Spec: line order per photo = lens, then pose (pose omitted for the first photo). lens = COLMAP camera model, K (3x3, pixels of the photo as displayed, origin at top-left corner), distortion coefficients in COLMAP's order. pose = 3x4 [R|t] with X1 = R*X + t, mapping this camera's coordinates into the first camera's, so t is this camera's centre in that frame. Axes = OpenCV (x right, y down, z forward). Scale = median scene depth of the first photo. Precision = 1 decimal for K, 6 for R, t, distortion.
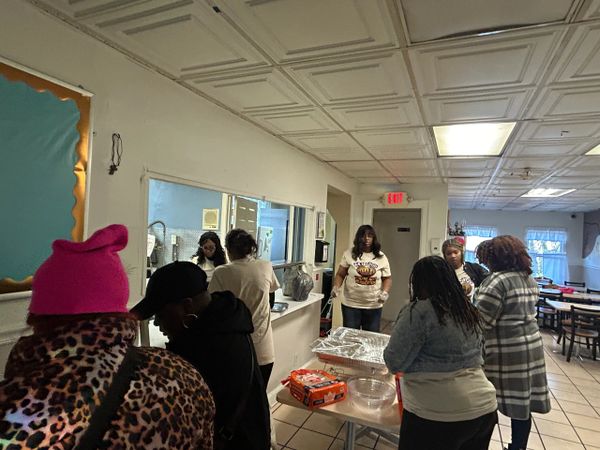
lens RADIAL K [[375.8, 0, 300.0], [0, 375.8, 225.0], [0, 0, 1]] dist [0.036119, 0.000178]
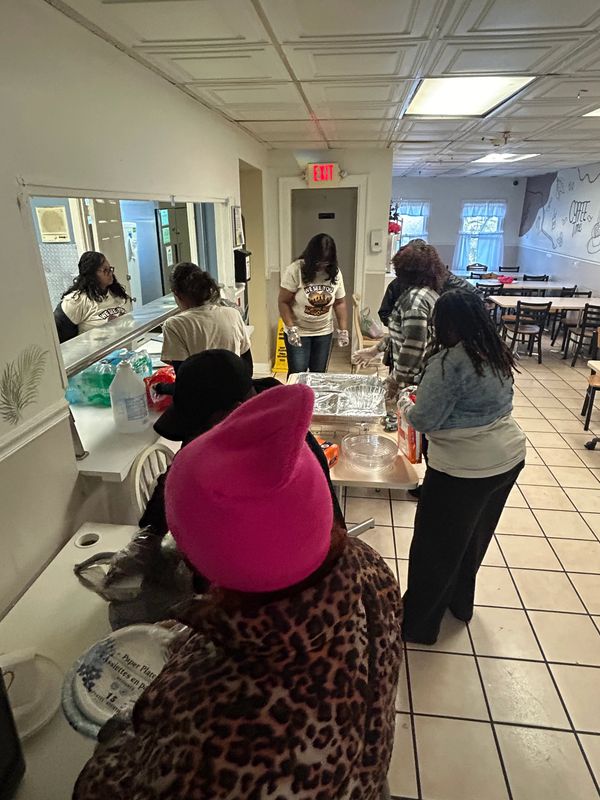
lens RADIAL K [[512.1, 0, 300.0], [0, 512.1, 400.0], [0, 0, 1]] dist [0.000546, 0.001655]
pose [[0.954973, -0.151242, 0.255249, -0.113889], [0.045590, 0.924902, 0.377462, -0.050628], [-0.293168, -0.348830, 0.890152, 0.027067]]
